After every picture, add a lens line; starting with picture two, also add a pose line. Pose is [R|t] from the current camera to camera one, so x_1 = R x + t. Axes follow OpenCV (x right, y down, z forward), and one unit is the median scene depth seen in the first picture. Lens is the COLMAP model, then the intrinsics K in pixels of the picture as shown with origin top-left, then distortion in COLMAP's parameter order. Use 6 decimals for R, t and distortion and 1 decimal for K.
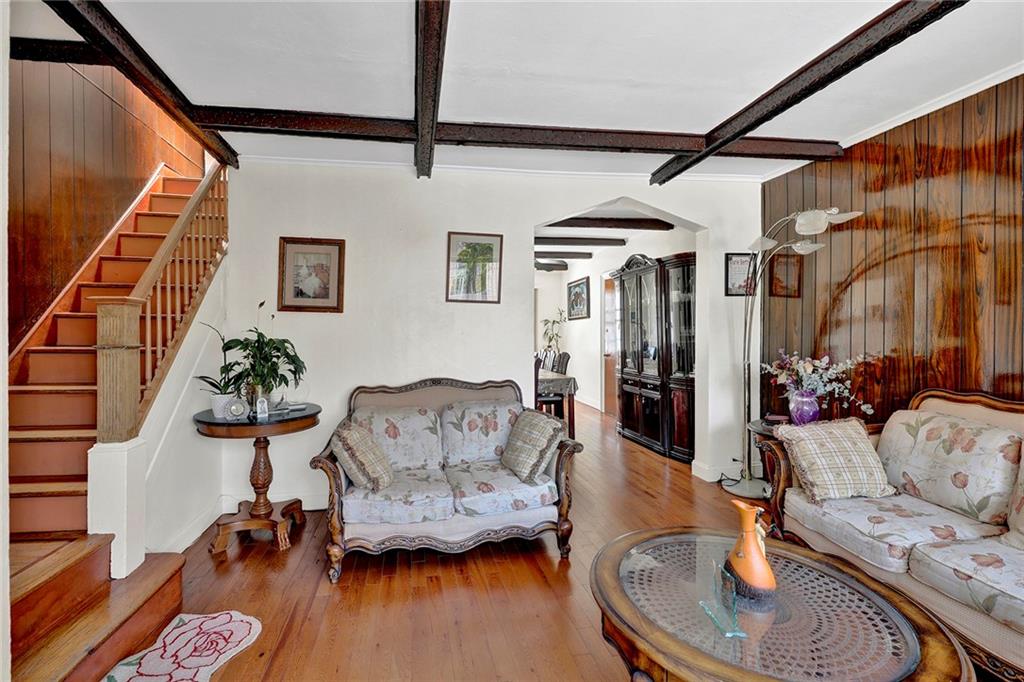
lens RADIAL K [[444.0, 0, 512.4], [0, 444.0, 329.3], [0, 0, 1]] dist [0.003135, -0.004568]
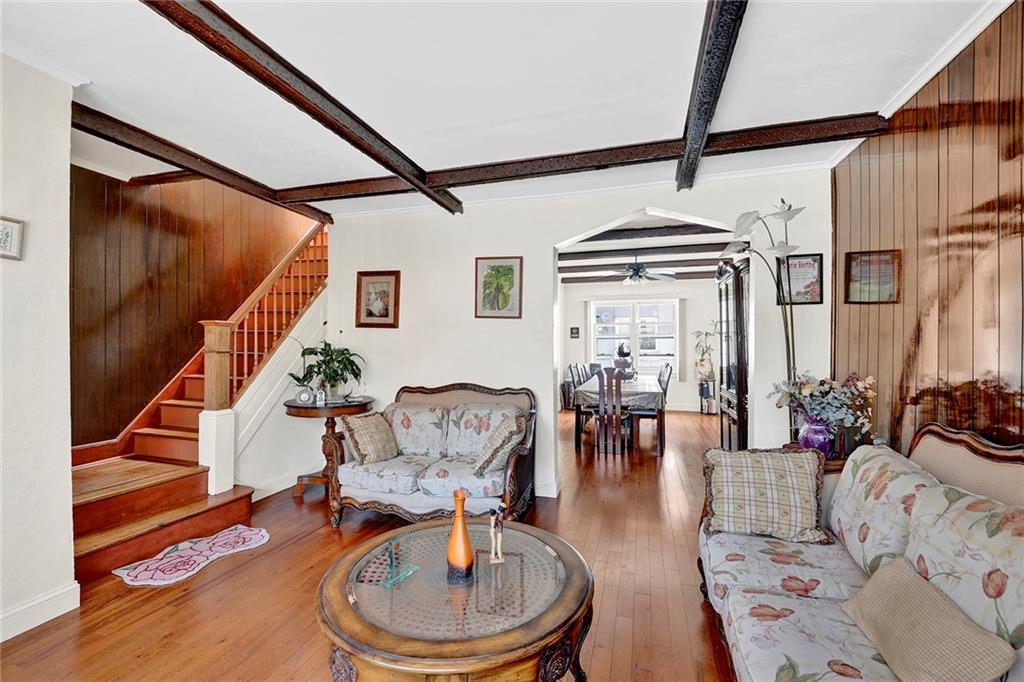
lens RADIAL K [[434.4, 0, 512.0], [0, 434.4, 341.0], [0, 0, 1]] dist [0.002390, -0.004298]
pose [[0.908757, 0.004786, -0.417298, 0.509698], [-0.005317, 0.999986, -0.000109, -0.002750], [0.417292, 0.002318, 0.908770, 0.010497]]
